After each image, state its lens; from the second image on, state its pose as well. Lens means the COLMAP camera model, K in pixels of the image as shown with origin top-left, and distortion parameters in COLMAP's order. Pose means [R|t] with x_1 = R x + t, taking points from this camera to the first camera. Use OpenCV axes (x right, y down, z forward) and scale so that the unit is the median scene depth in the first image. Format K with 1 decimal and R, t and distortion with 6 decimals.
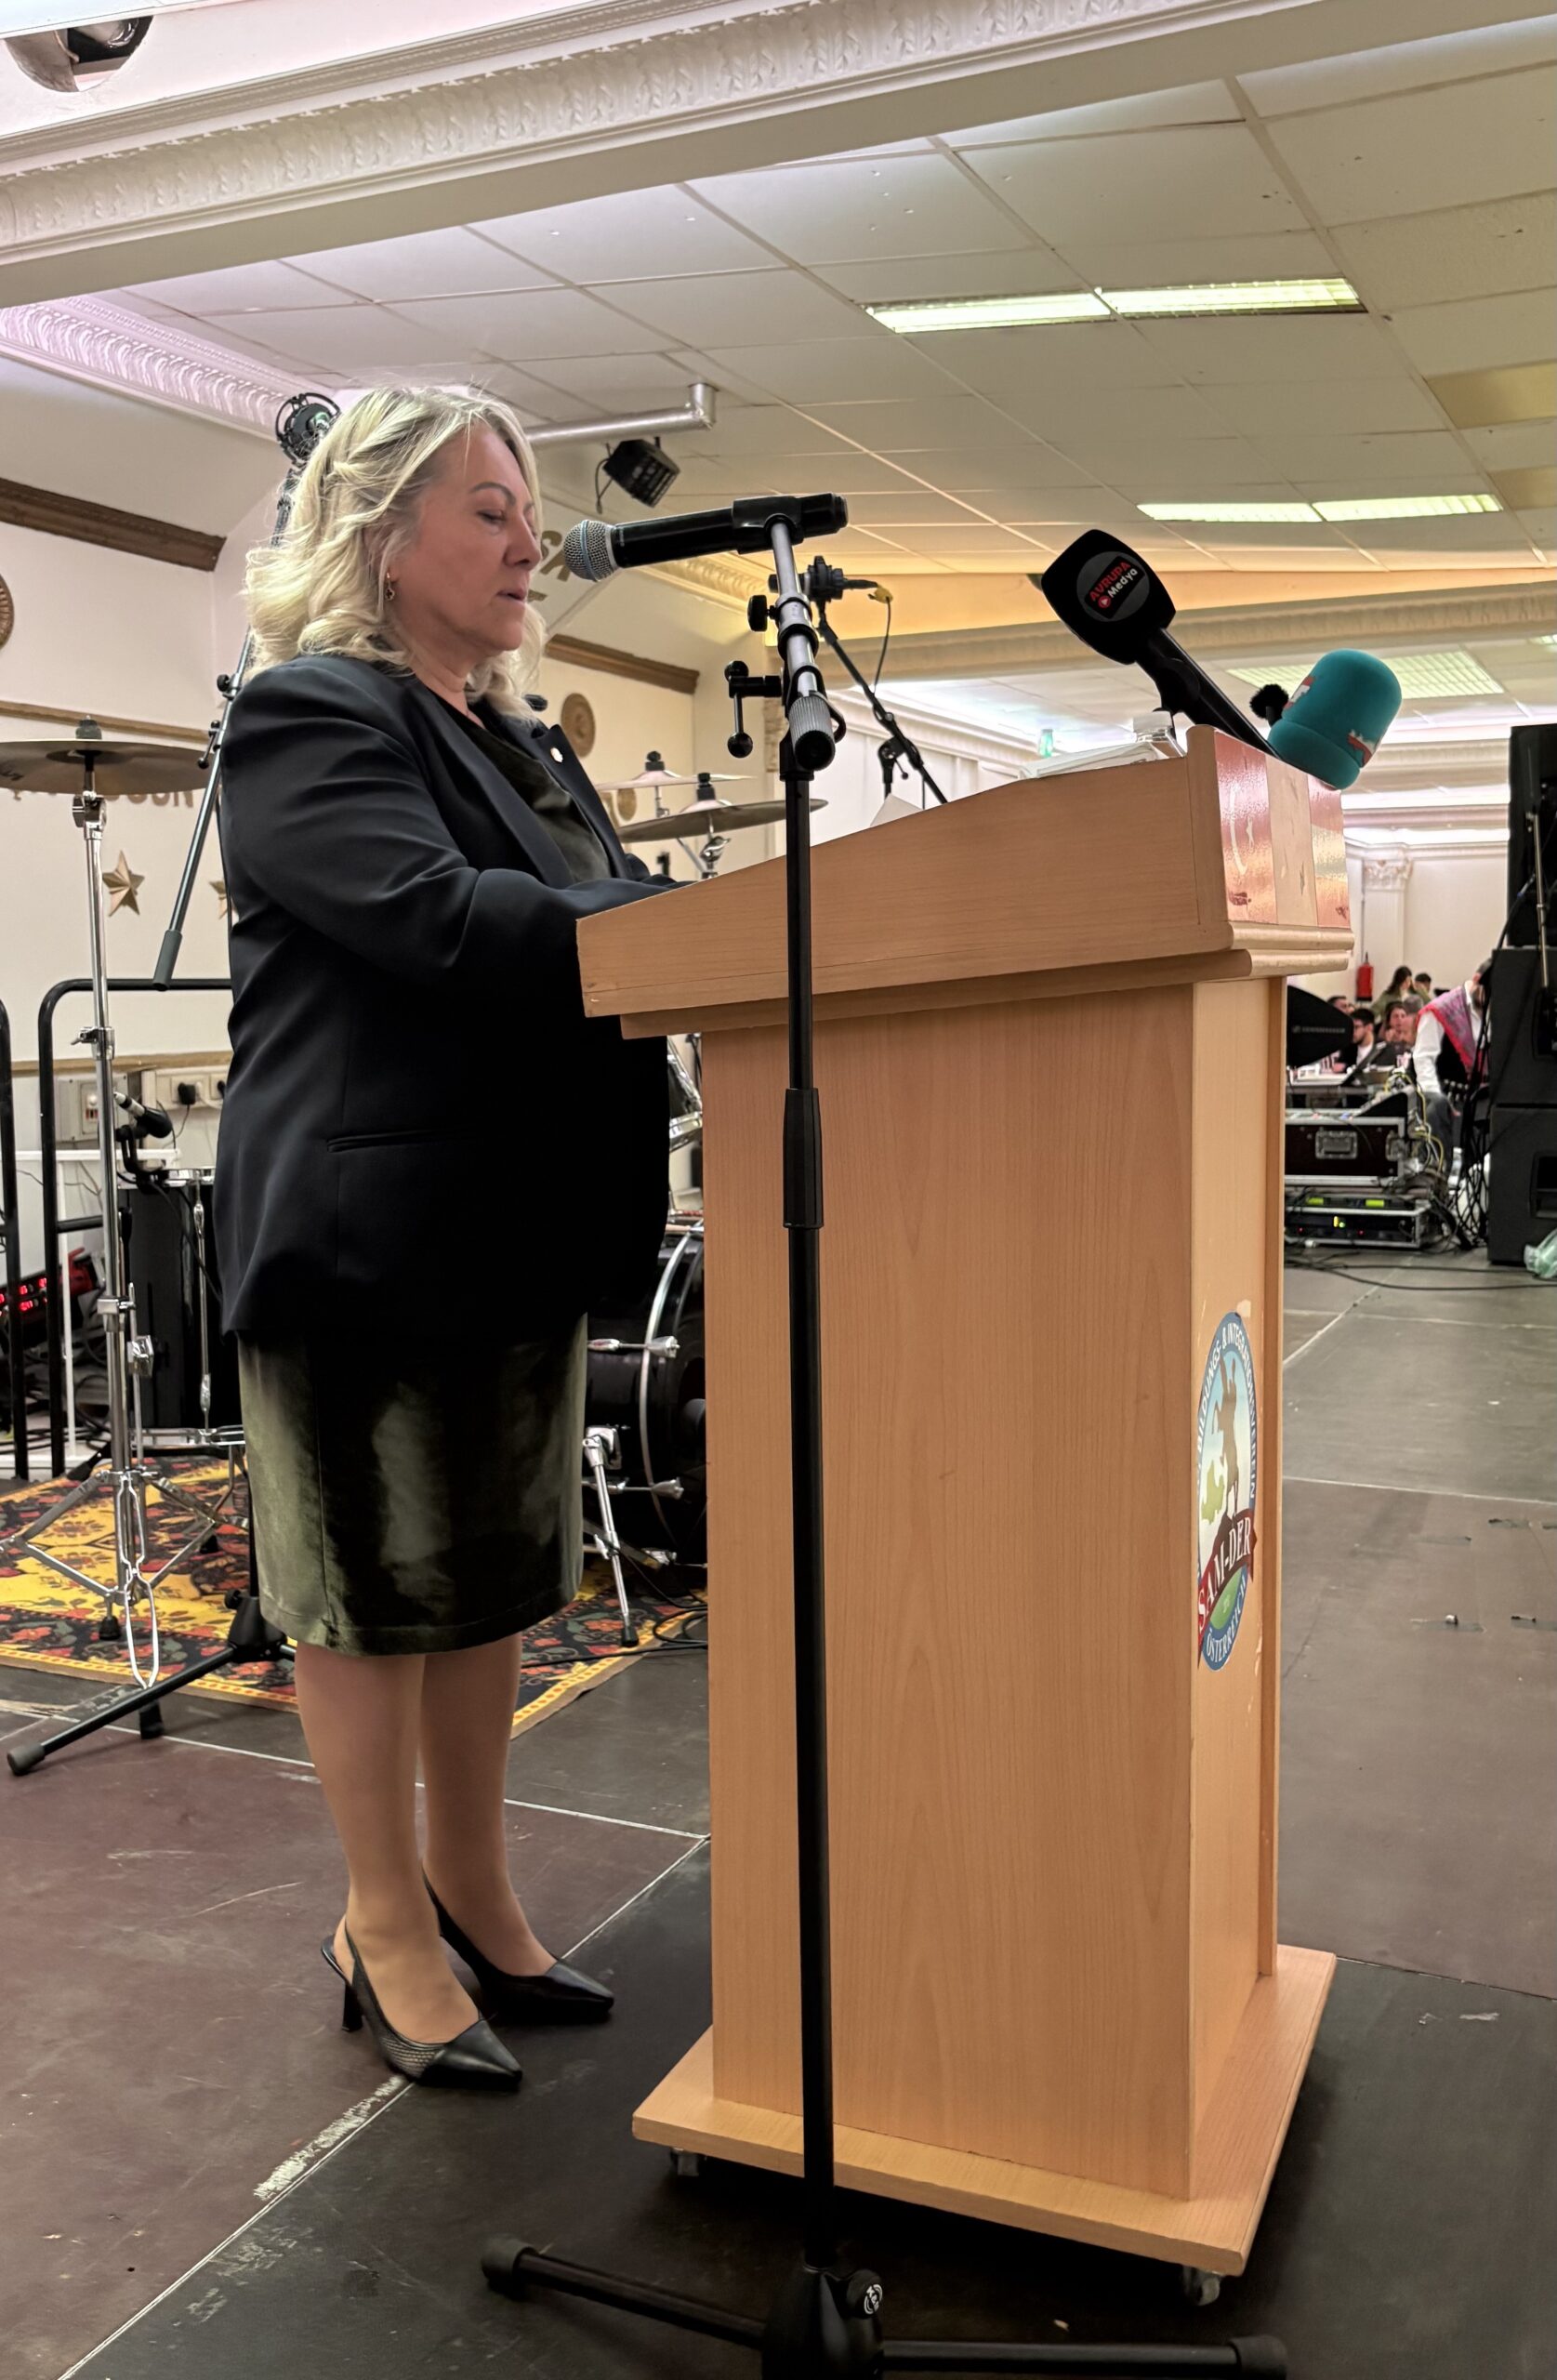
lens RADIAL K [[2090.2, 0, 781.3], [0, 2090.2, 1138.4], [0, 0, 1]] dist [0.005884, 0.003107]
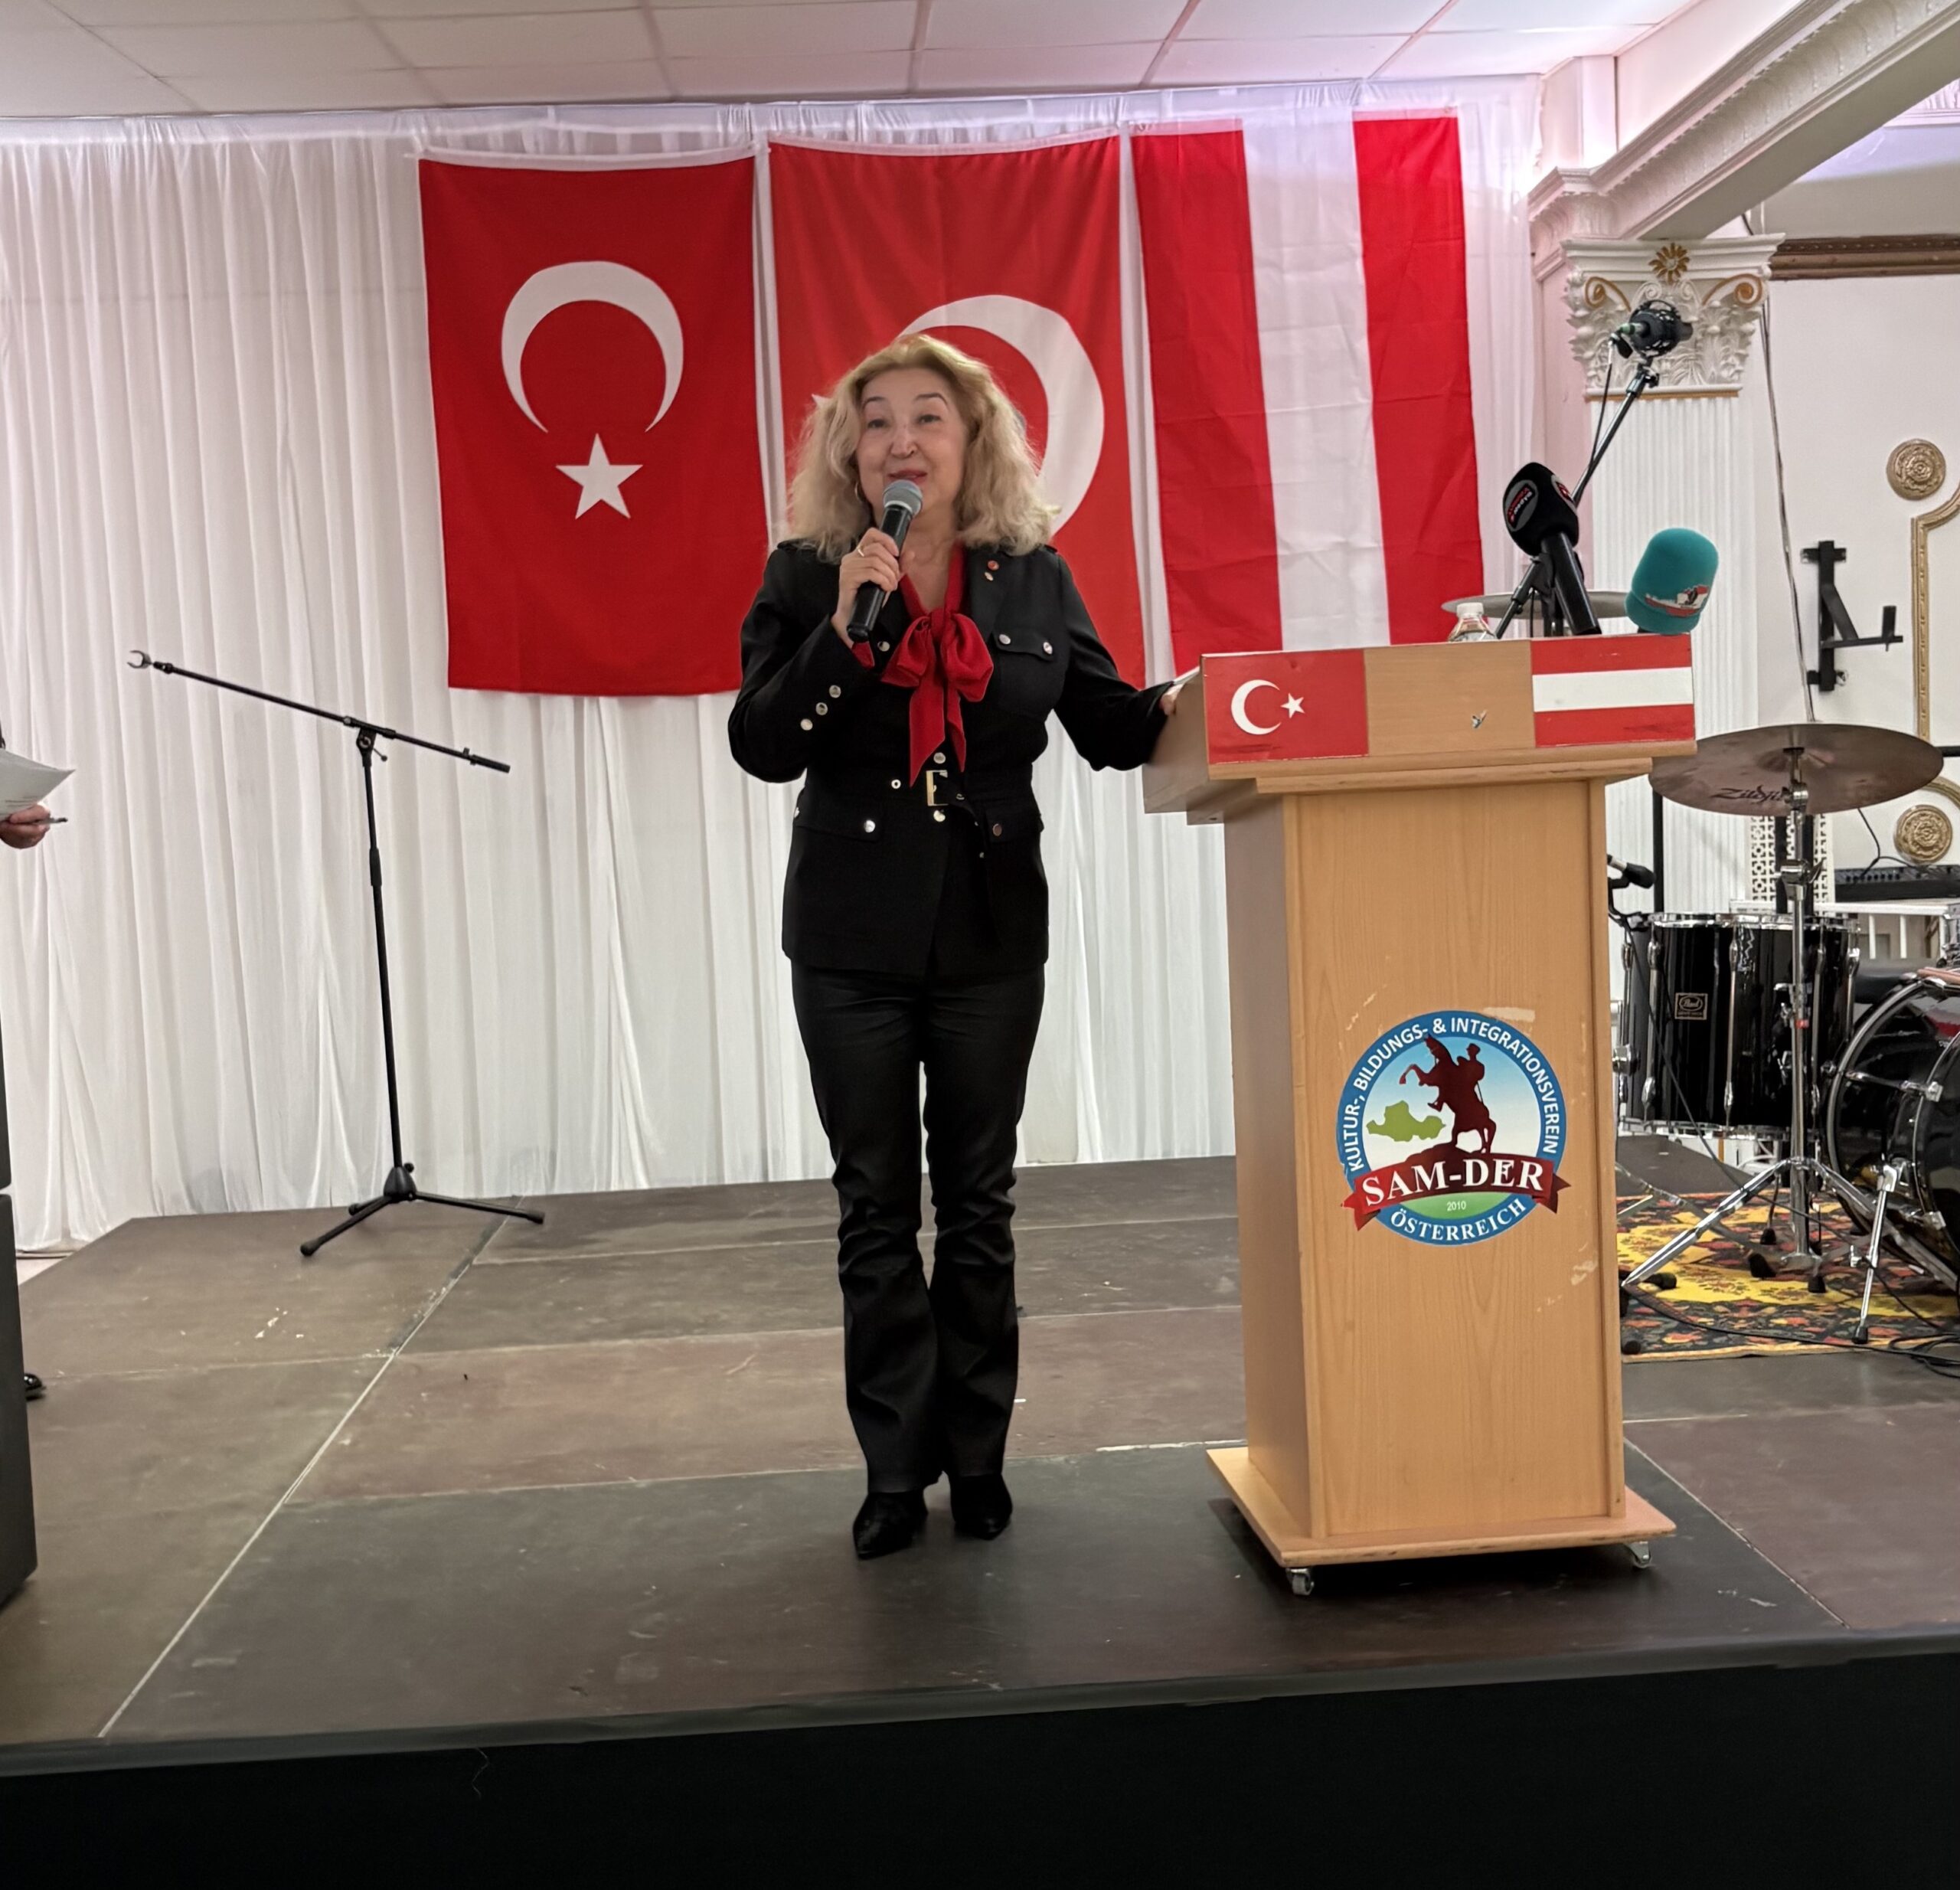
lens RADIAL K [[2624.1, 0, 981.7], [0, 2624.1, 1015.9], [0, 0, 1]] dist [0.161437, -0.585862]
pose [[0.466666, 0.073130, -0.881405, 0.939244], [-0.034150, 0.997322, 0.064666, -0.013634], [0.883774, -0.000077, 0.467914, -0.102241]]
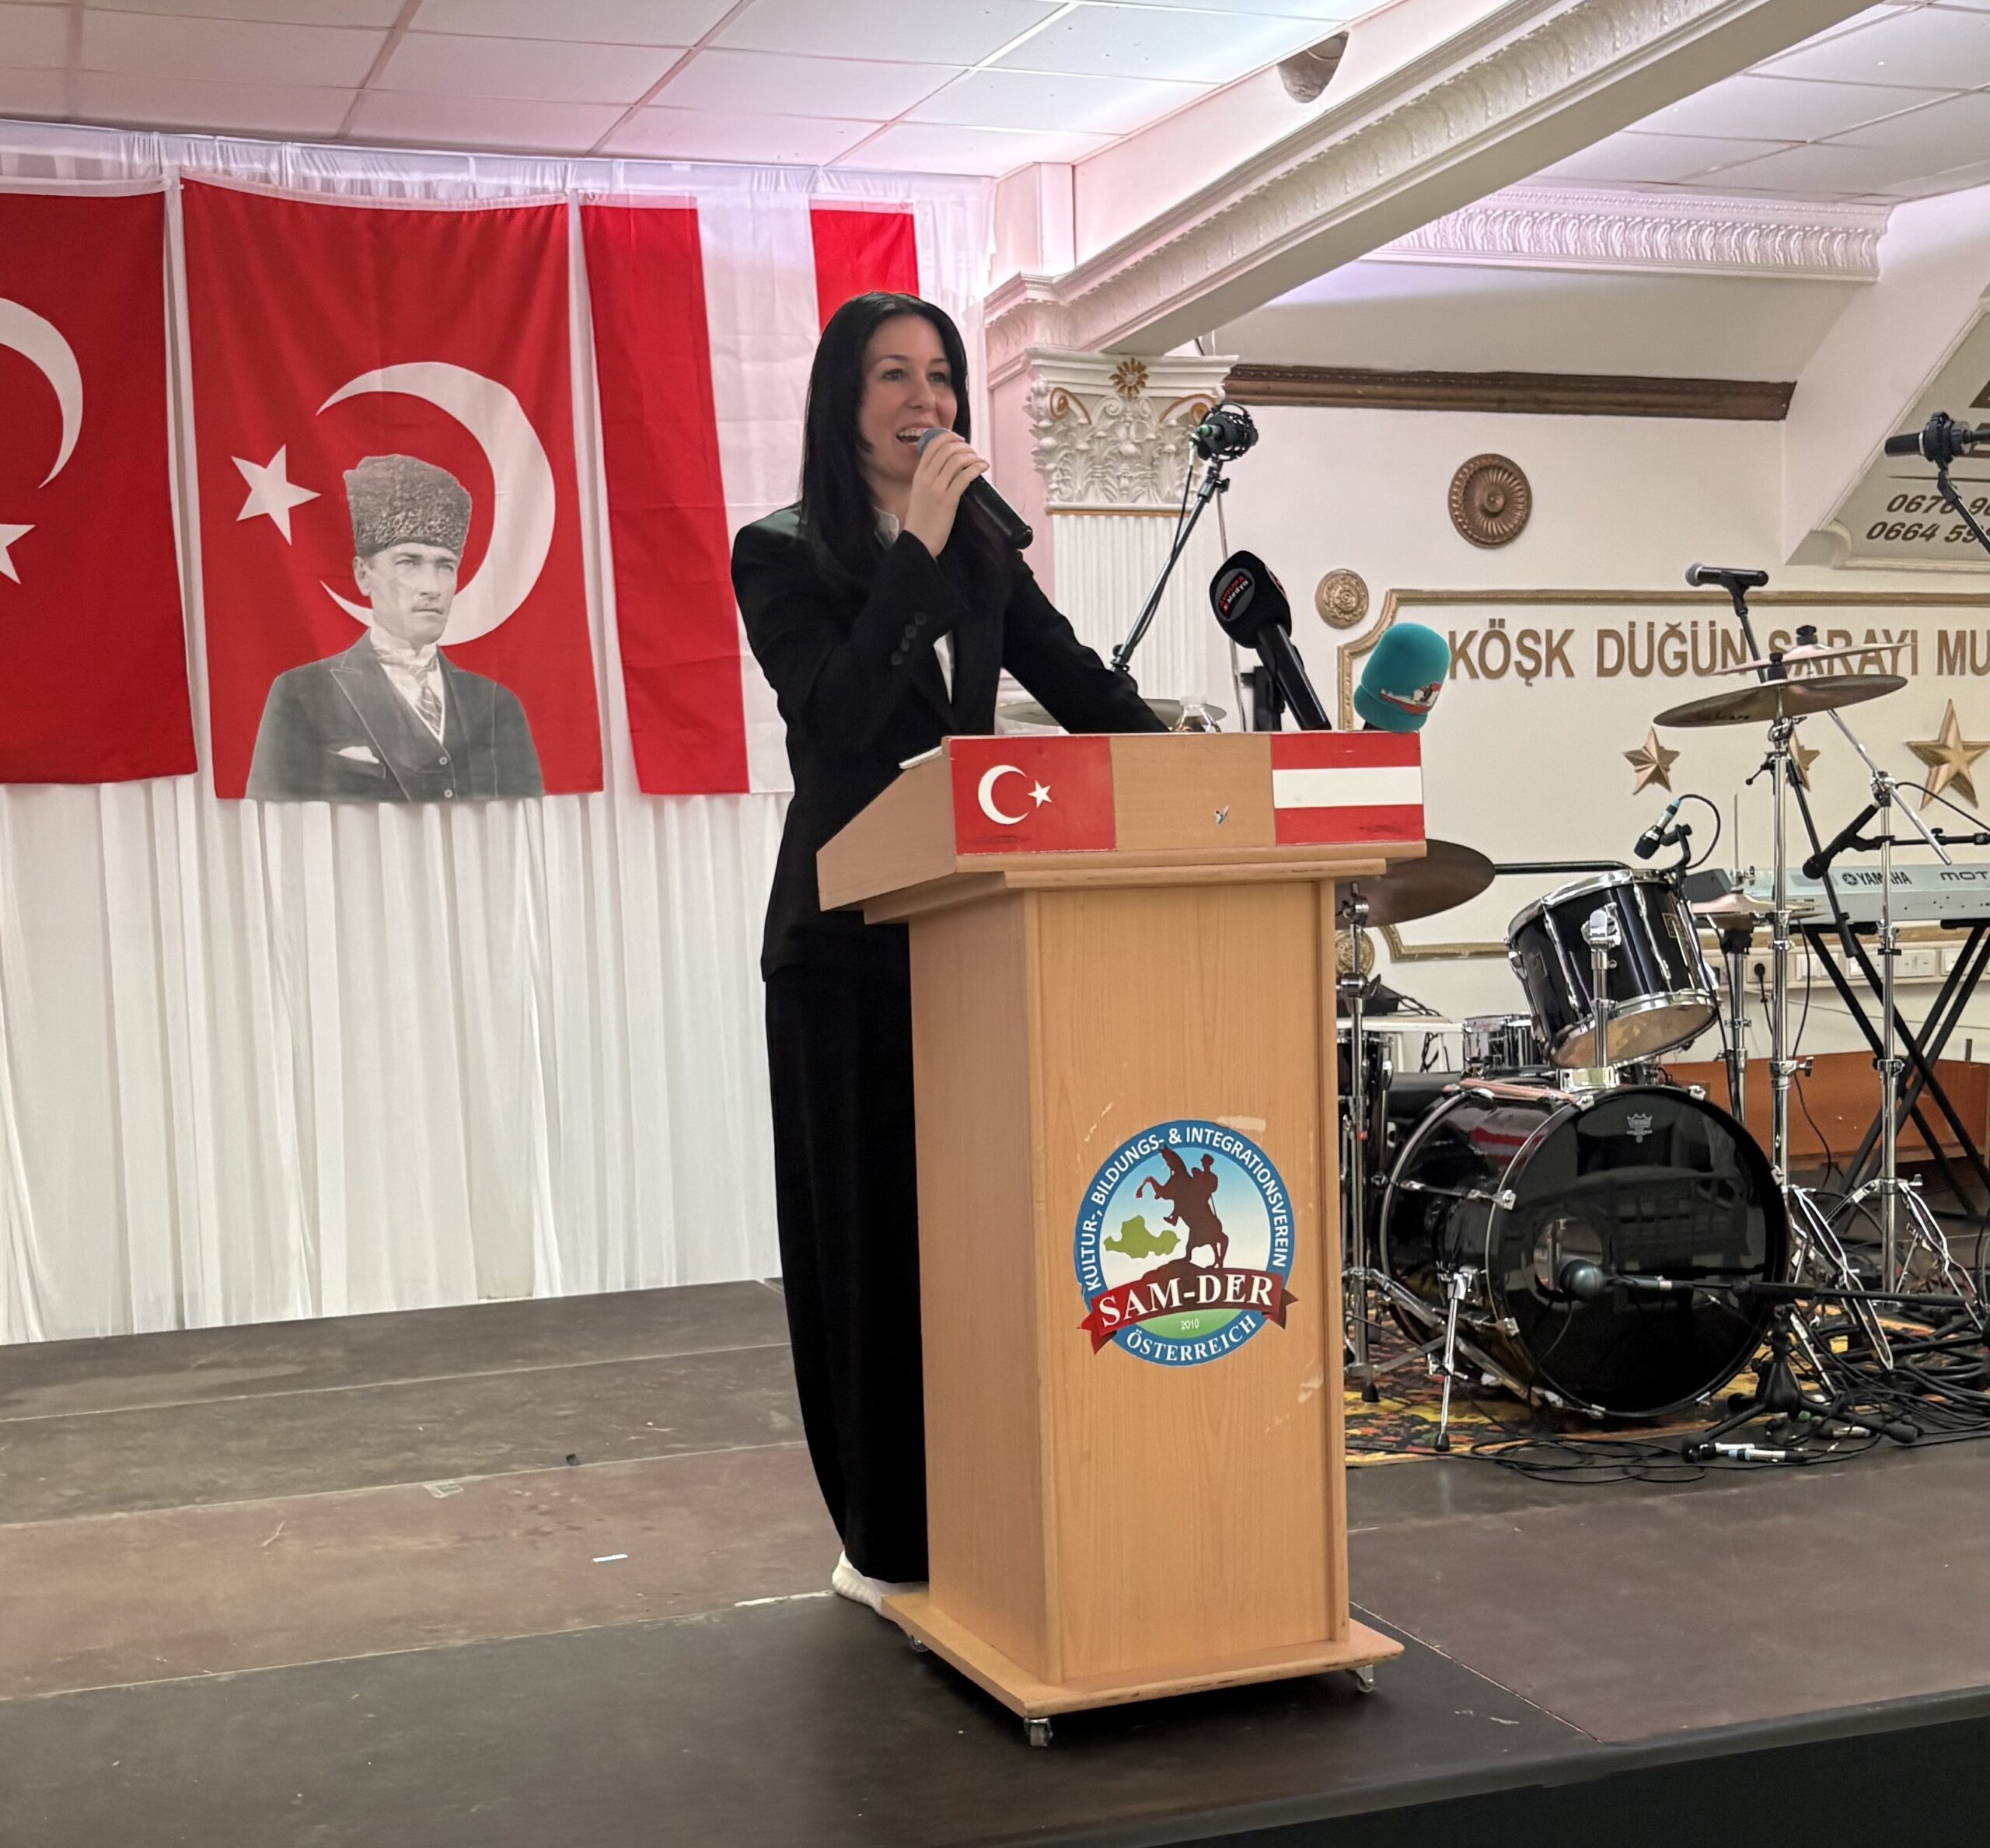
lens RADIAL K [[2670.0, 0, 988.5], [0, 2670.0, 1122.0], [0, 0, 1]] dist [0.181117, -0.692453]
pose [[0.694177, 0.059994, -0.717300, 0.781106], [-0.039004, 0.998192, 0.045741, 0.002724], [0.718747, -0.003775, 0.695262, -0.203918]]
